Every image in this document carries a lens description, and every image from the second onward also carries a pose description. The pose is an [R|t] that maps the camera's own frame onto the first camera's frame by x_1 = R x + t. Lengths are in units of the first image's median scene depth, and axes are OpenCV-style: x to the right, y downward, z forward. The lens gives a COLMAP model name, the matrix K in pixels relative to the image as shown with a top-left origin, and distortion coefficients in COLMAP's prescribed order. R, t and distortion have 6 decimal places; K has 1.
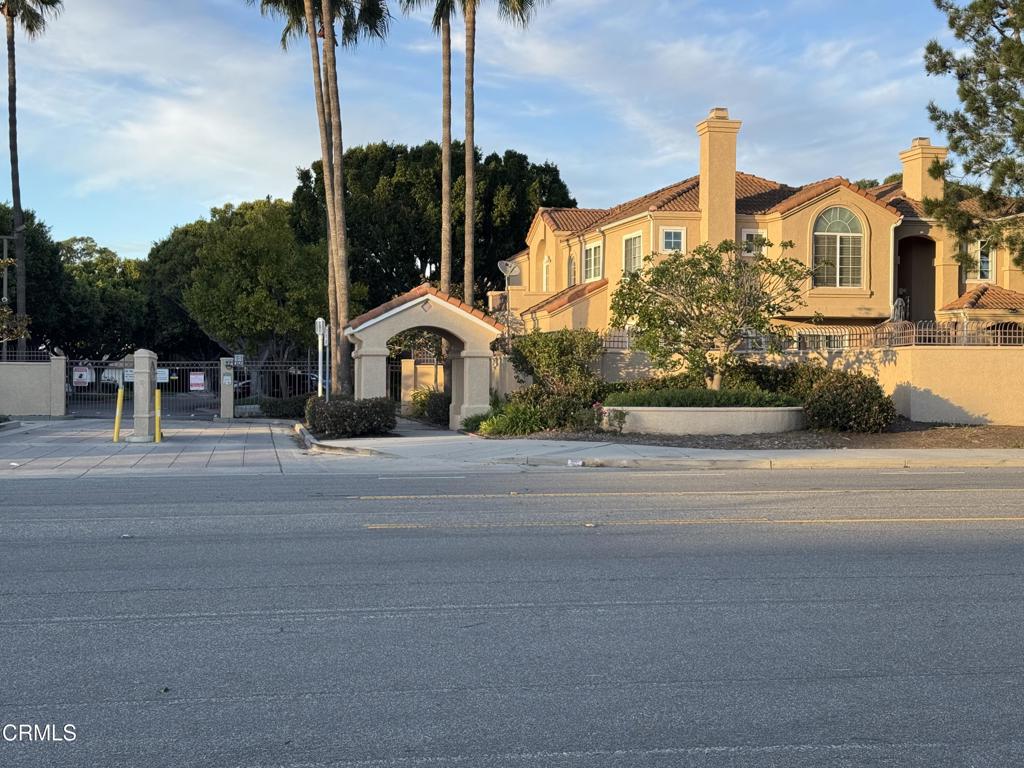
lens RADIAL K [[1415.5, 0, 513.2], [0, 1415.5, 389.1], [0, 0, 1]] dist [0.135610, 0.000000]
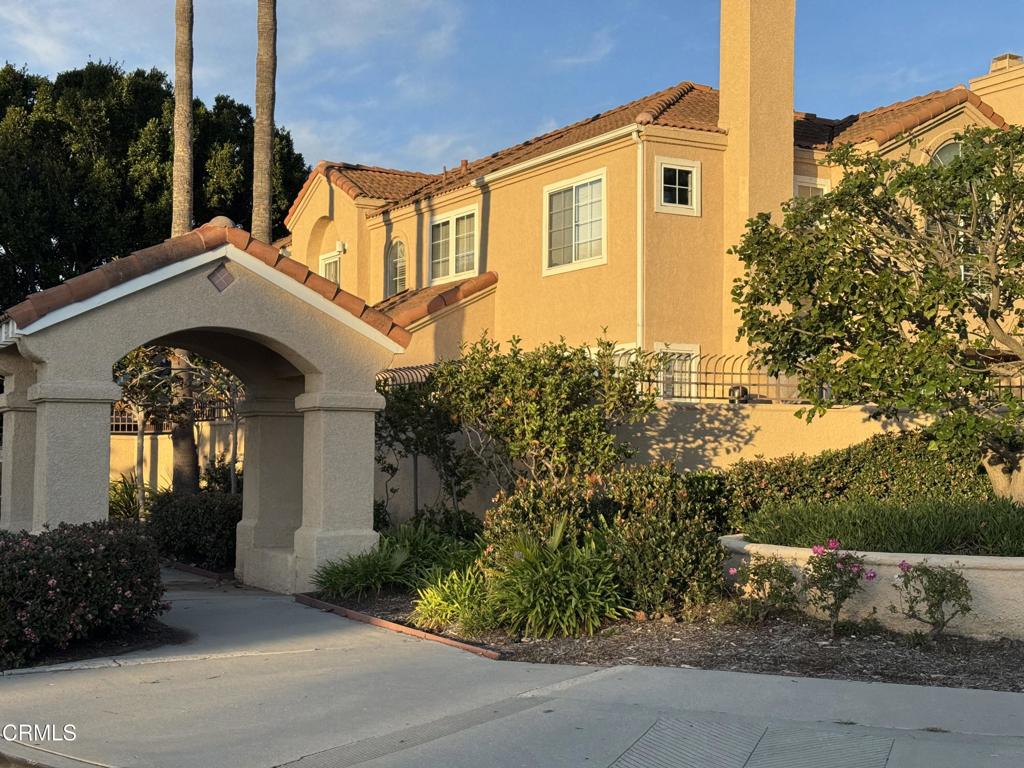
lens RADIAL K [[1415.5, 0, 505.3], [0, 1415.5, 405.2], [0, 0, 1]] dist [0.135610, 0.000000]
pose [[0.961077, 0.014858, 0.275880, -0.083063], [-0.003155, 0.999078, -0.042817, -0.006172], [-0.276262, 0.040280, 0.960238, 0.538916]]
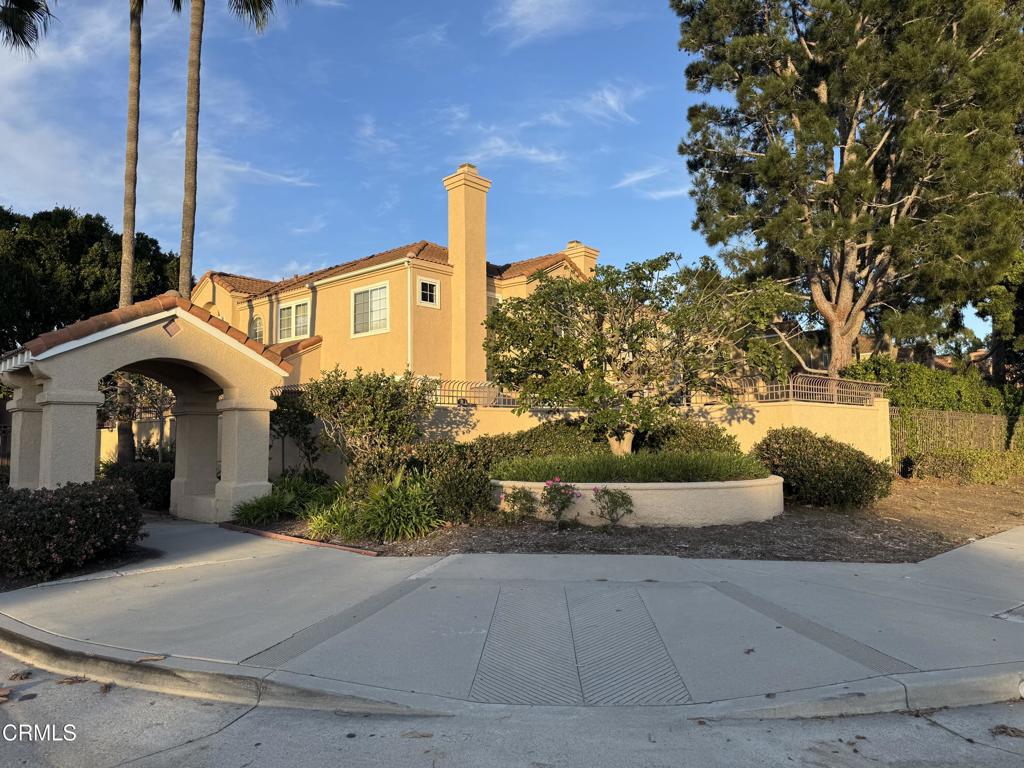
lens RADIAL K [[714.2, 0, 526.8], [0, 714.2, 387.2], [0, 0, 1]] dist [0.038691, -0.048235]
pose [[0.825111, 0.033519, 0.563976, -0.098253], [0.013283, 0.996812, -0.078677, -0.004387], [-0.564815, 0.072409, 0.822035, 0.579885]]
